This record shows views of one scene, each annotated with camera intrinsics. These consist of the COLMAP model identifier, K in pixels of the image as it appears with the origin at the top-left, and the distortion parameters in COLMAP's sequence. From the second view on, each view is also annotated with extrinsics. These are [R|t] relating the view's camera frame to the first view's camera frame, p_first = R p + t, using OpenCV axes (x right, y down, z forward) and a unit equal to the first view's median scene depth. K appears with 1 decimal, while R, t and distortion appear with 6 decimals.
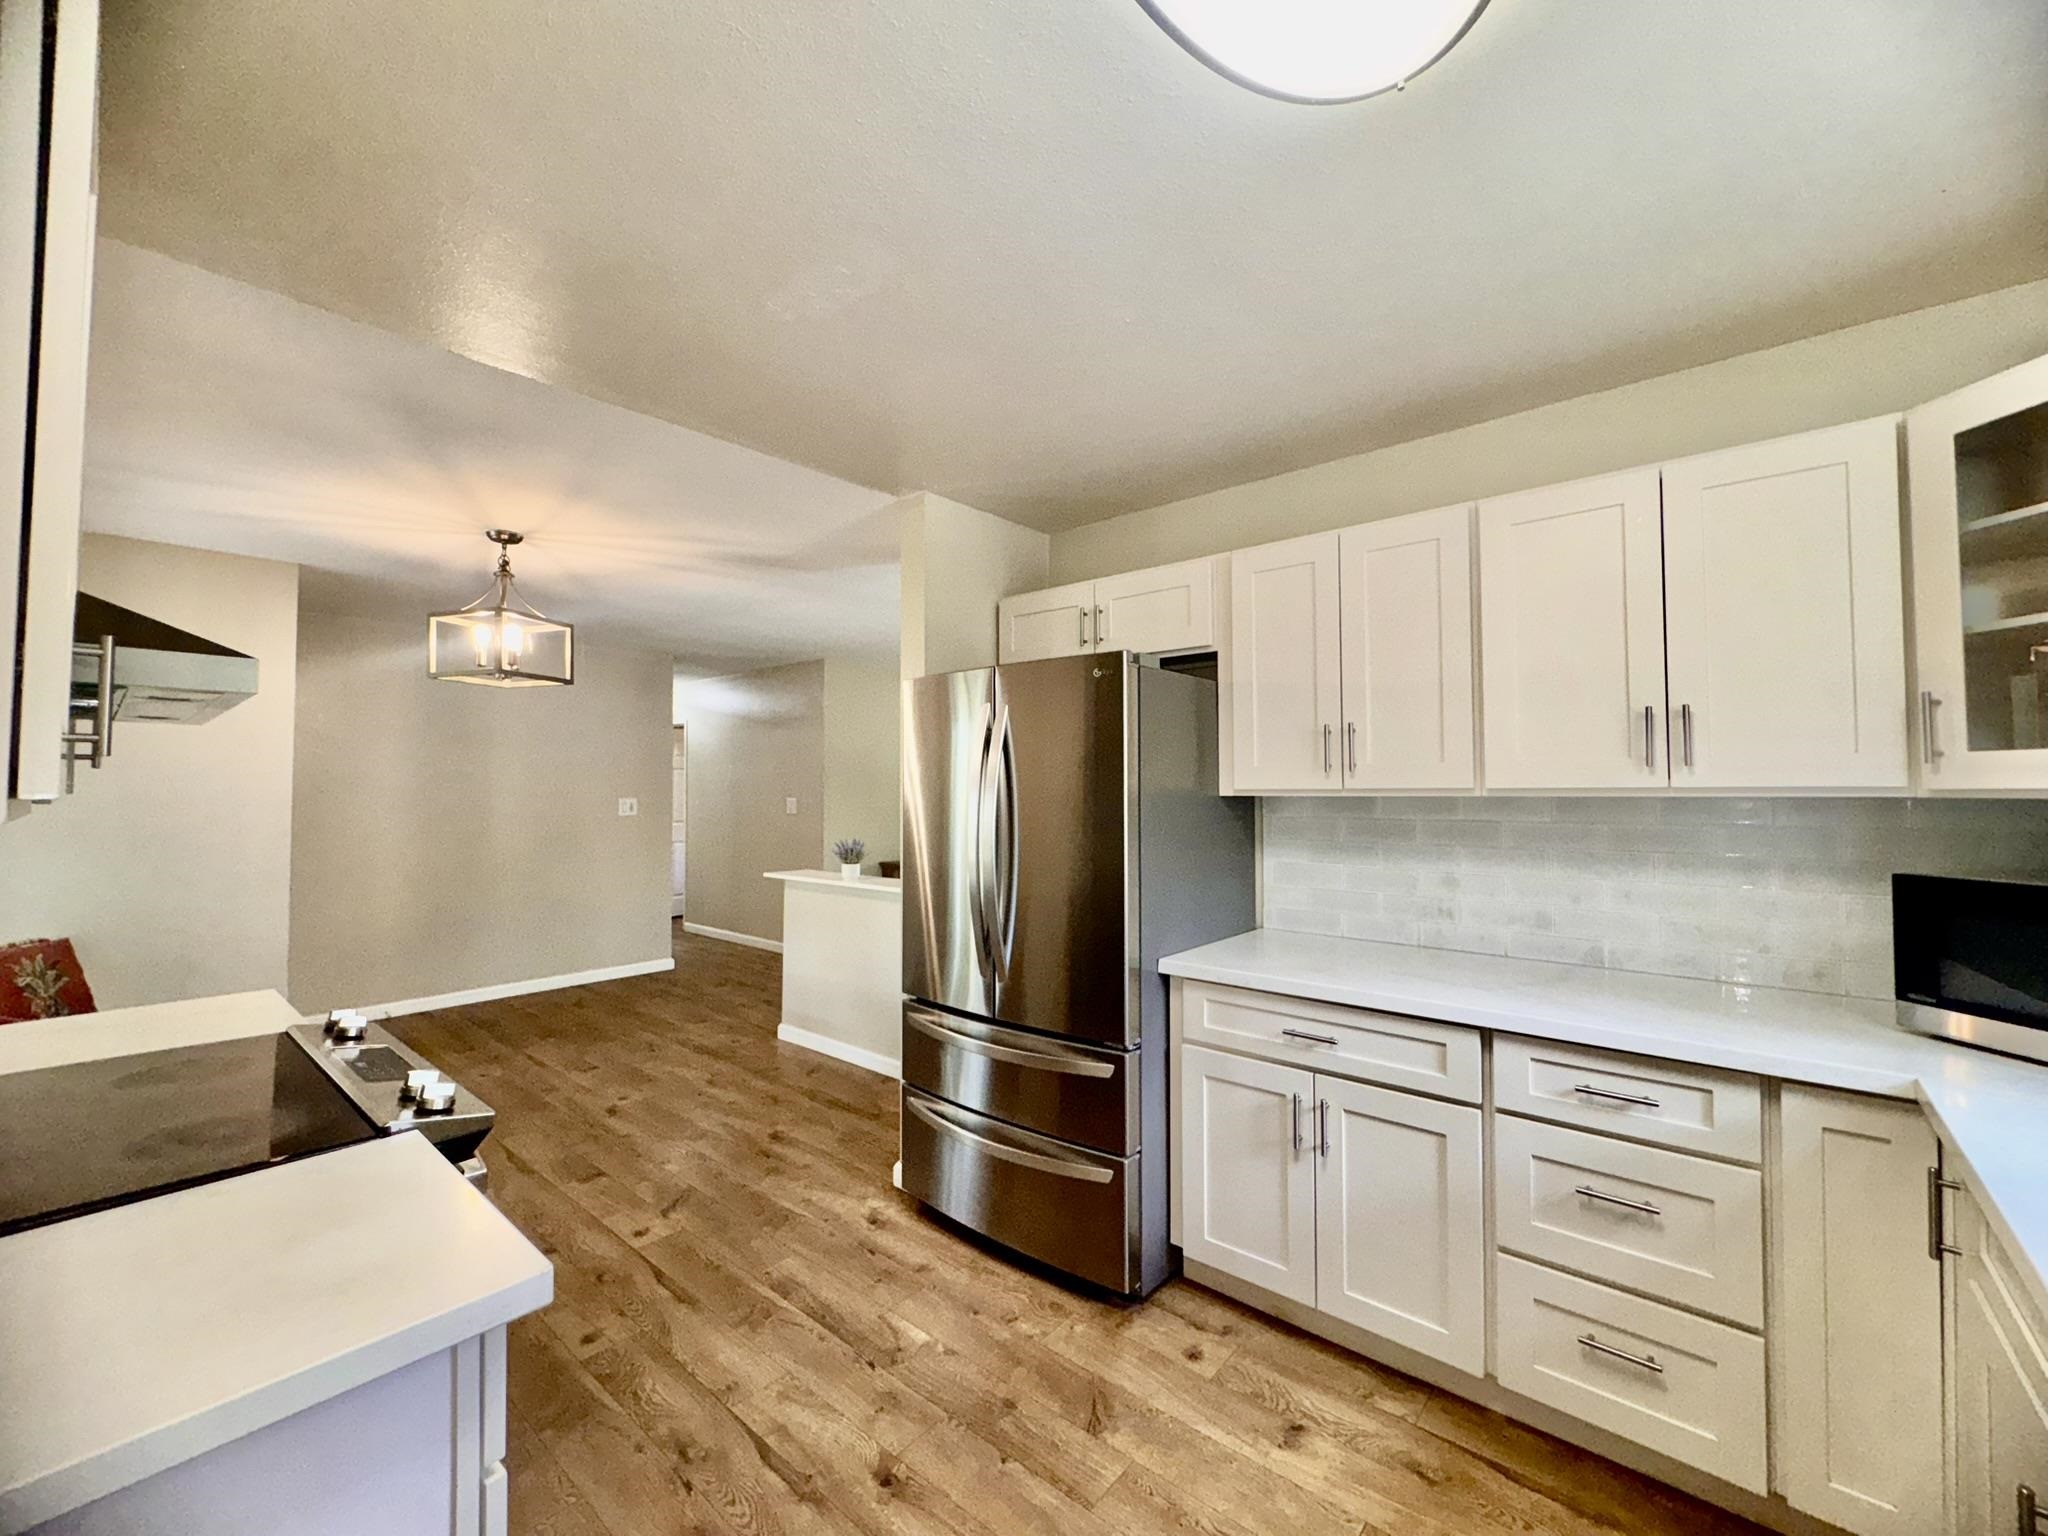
lens RADIAL K [[822.4, 0, 1024.0], [0, 822.4, 768.0], [0, 0, 1]] dist [-0.003725, -0.000205]
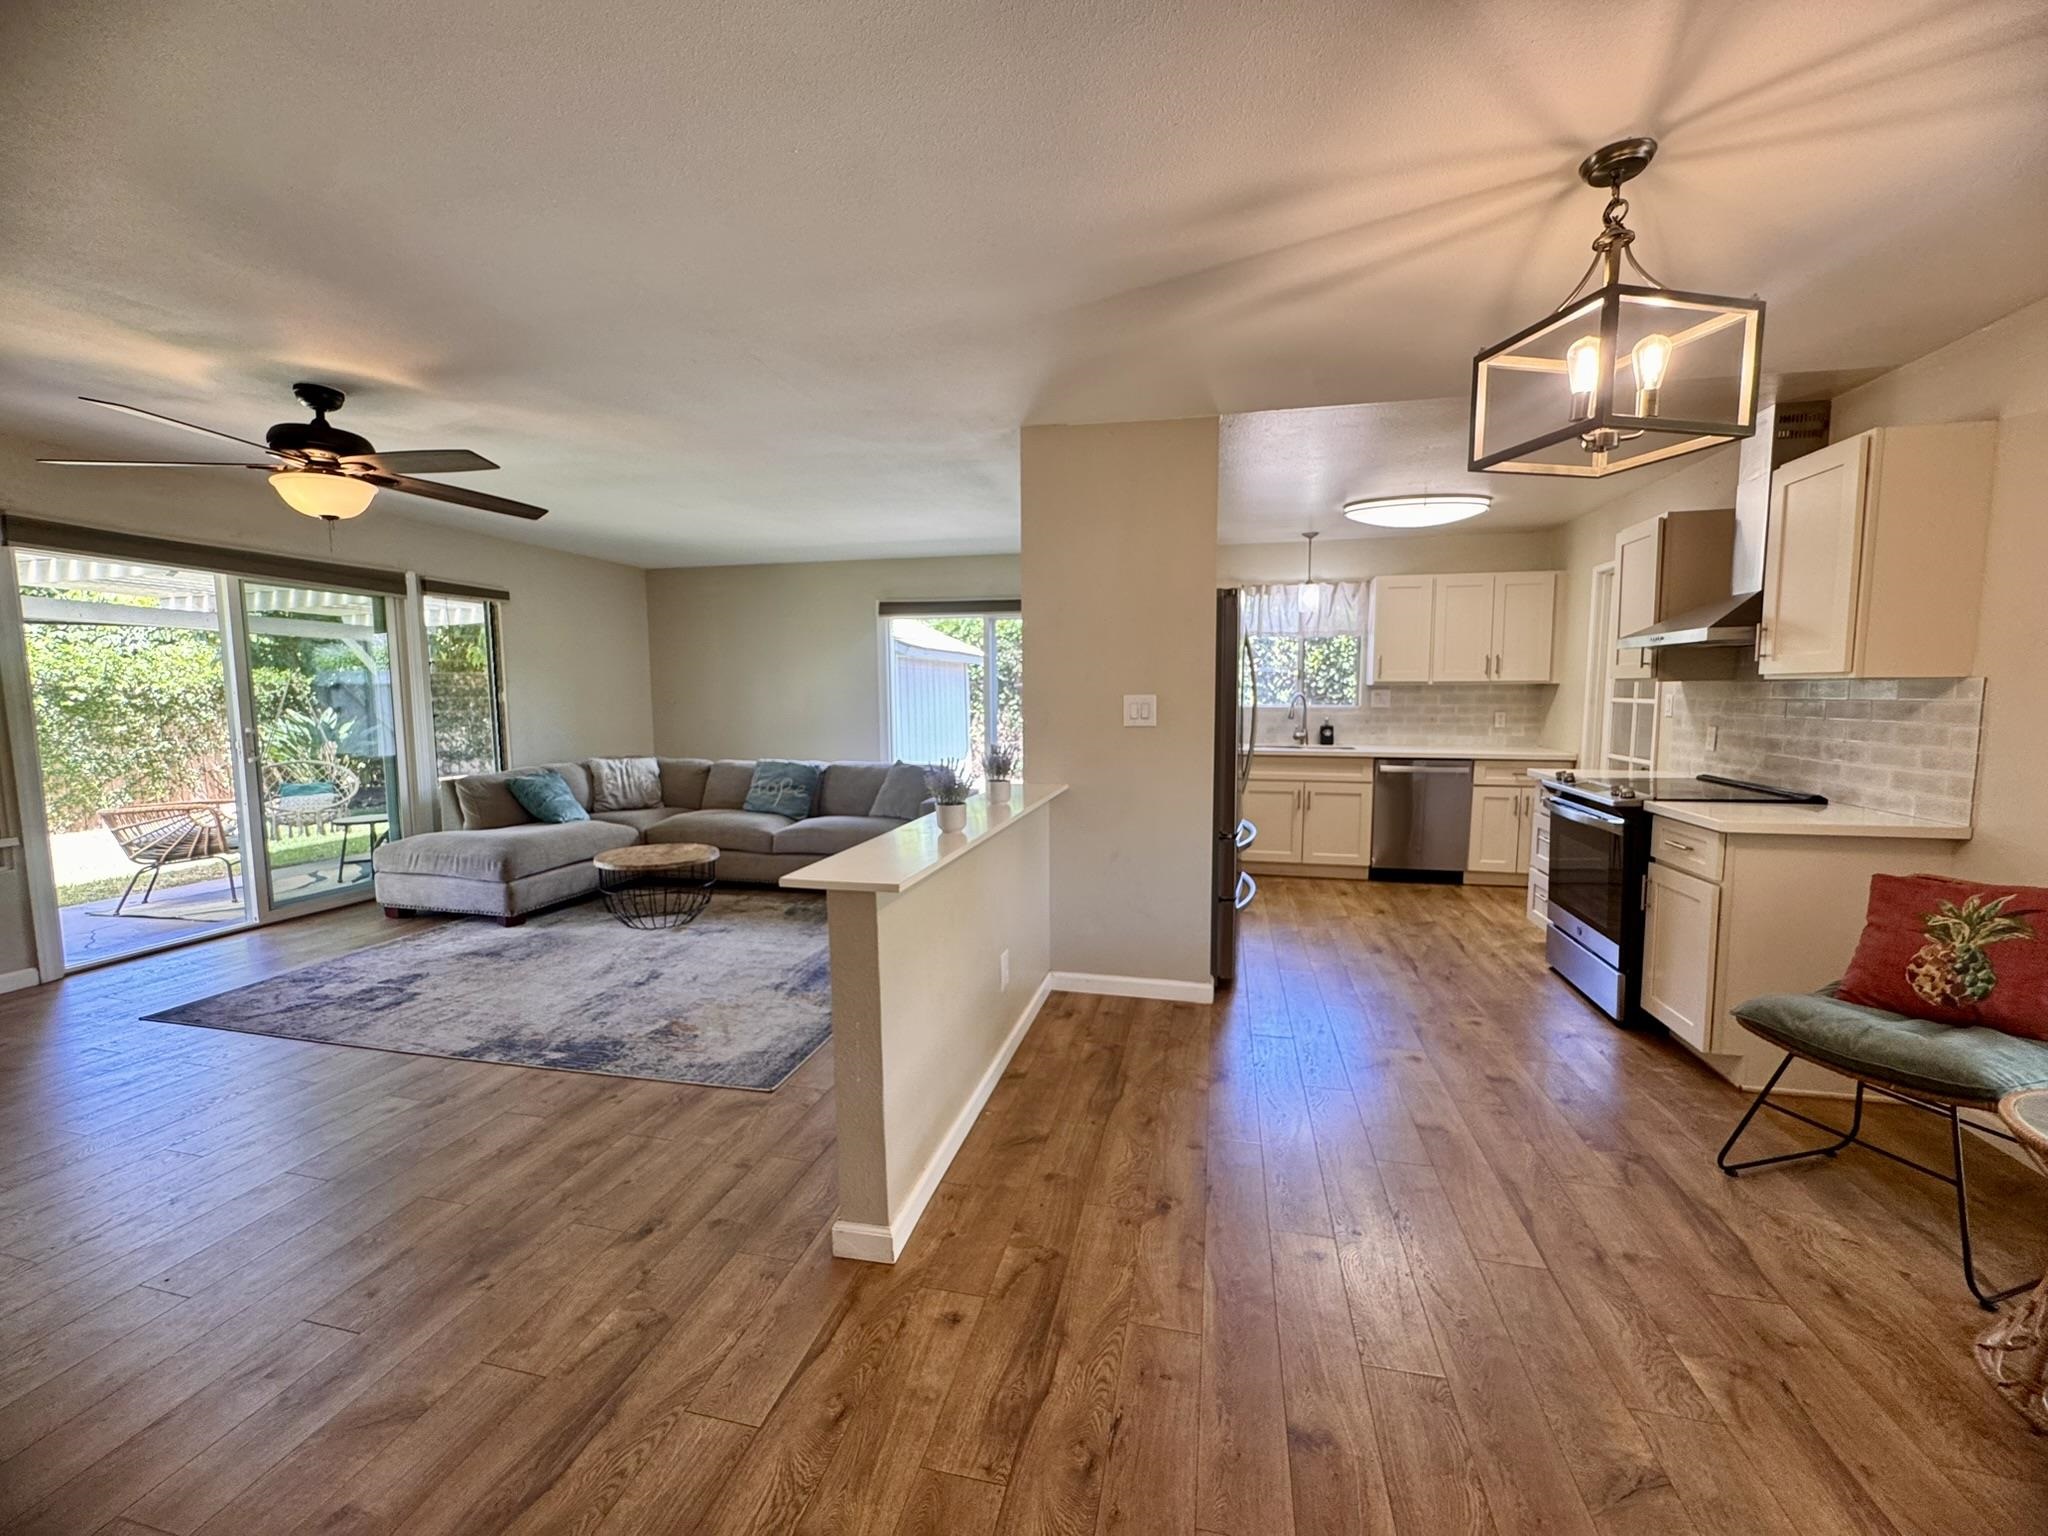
lens RADIAL K [[822.4, 0, 1024.0], [0, 822.4, 768.0], [0, 0, 1]] dist [-0.003725, -0.000205]
pose [[-0.453423, -0.078888, 0.887798, -0.903907], [-0.017626, 0.996674, 0.079560, 0.055689], [-0.891121, 0.020426, -0.453305, 1.494751]]
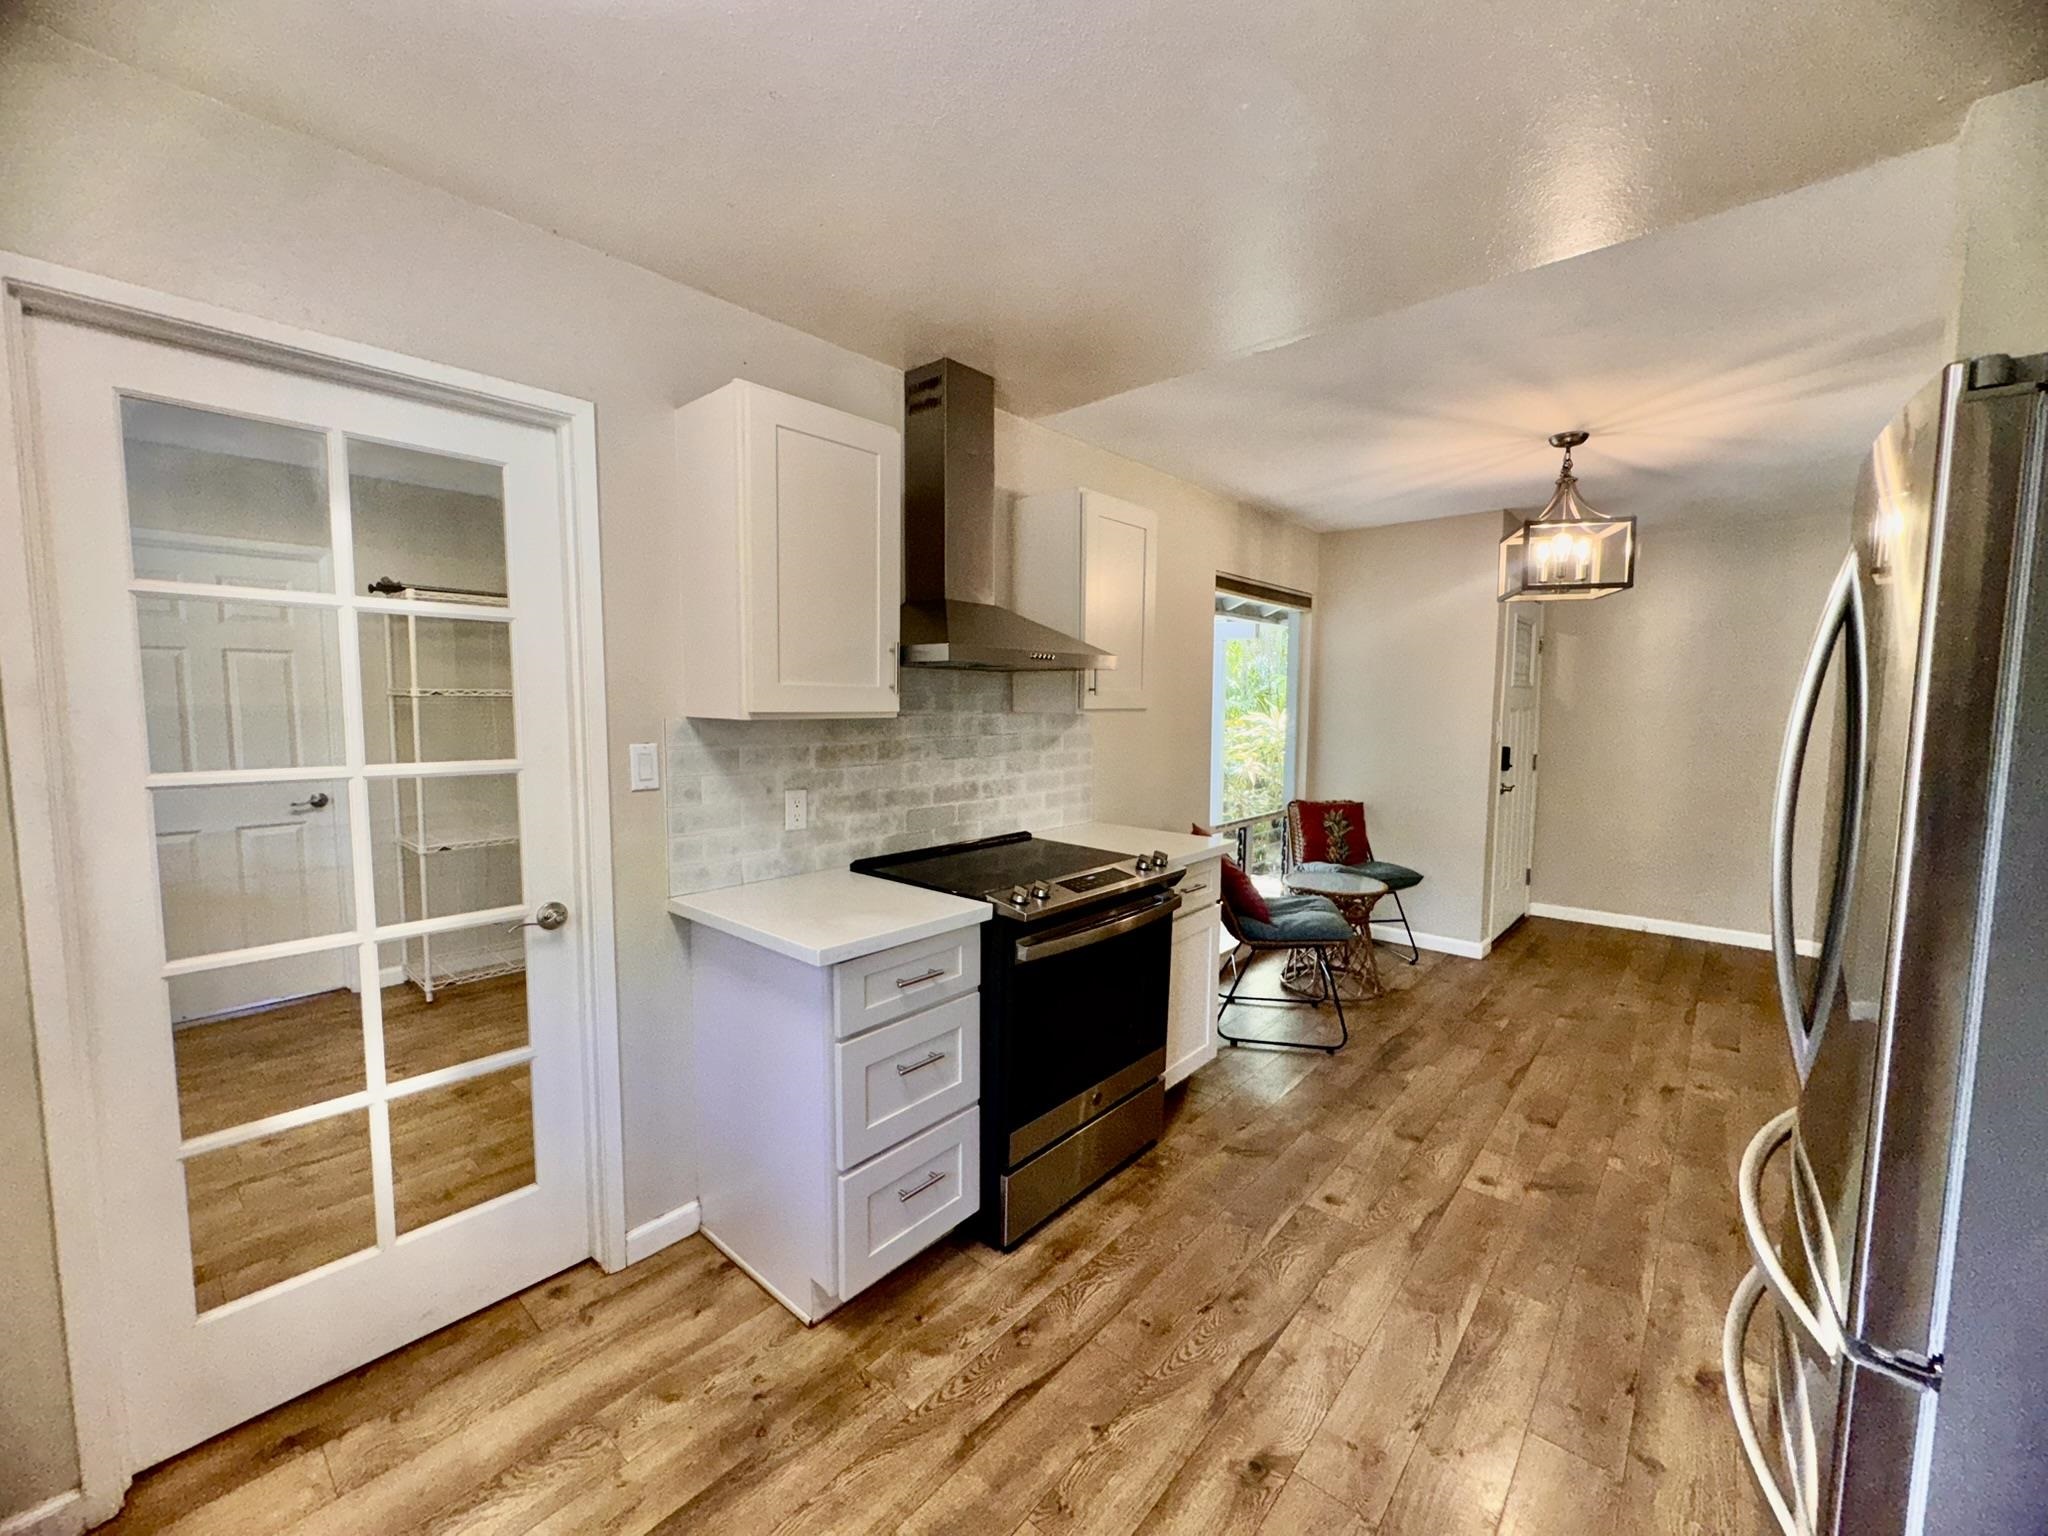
lens RADIAL K [[822.4, 0, 1024.0], [0, 822.4, 768.0], [0, 0, 1]] dist [-0.003725, -0.000205]
pose [[-0.013998, 0.086044, -0.996193, 0.328440], [0.021561, 0.996085, 0.085732, -0.000140], [0.999670, -0.020279, -0.015798, 0.365352]]
